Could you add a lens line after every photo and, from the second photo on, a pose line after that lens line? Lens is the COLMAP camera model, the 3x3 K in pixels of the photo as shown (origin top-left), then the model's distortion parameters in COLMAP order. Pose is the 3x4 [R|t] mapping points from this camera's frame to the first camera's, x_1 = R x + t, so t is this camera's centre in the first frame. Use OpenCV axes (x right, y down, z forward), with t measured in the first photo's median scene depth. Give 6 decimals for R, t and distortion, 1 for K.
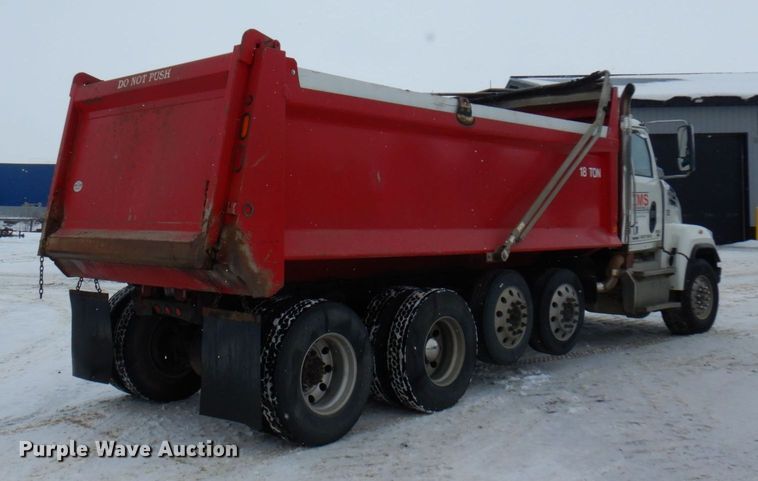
lens RADIAL K [[783.9, 0, 387.2], [0, 783.9, 244.3], [0, 0, 1]] dist [-0.003713, 0.013859]
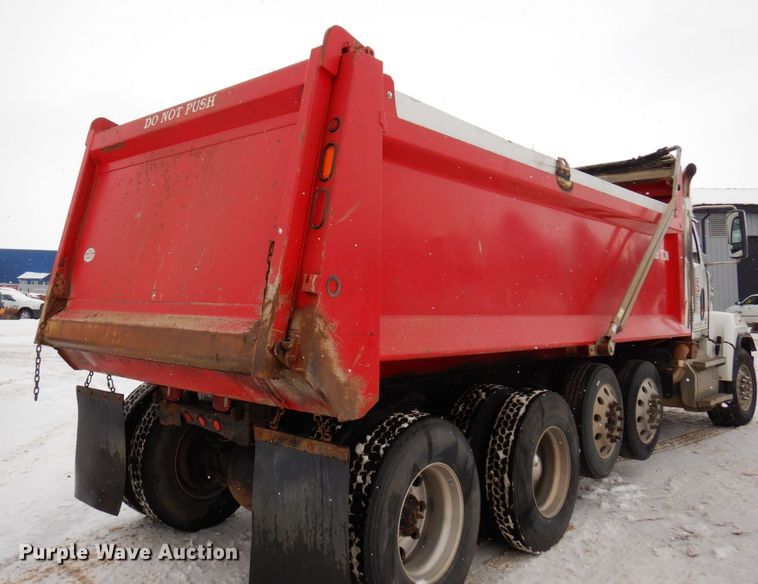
lens RADIAL K [[627.0, 0, 379.0], [0, 627.0, 292.0], [0, 0, 1]] dist [0.004802, -0.003747]
pose [[0.999794, 0.014123, 0.014592, -0.117718], [-0.013400, 0.998732, -0.048529, -0.011383], [-0.015259, 0.048323, 0.998715, 0.382188]]
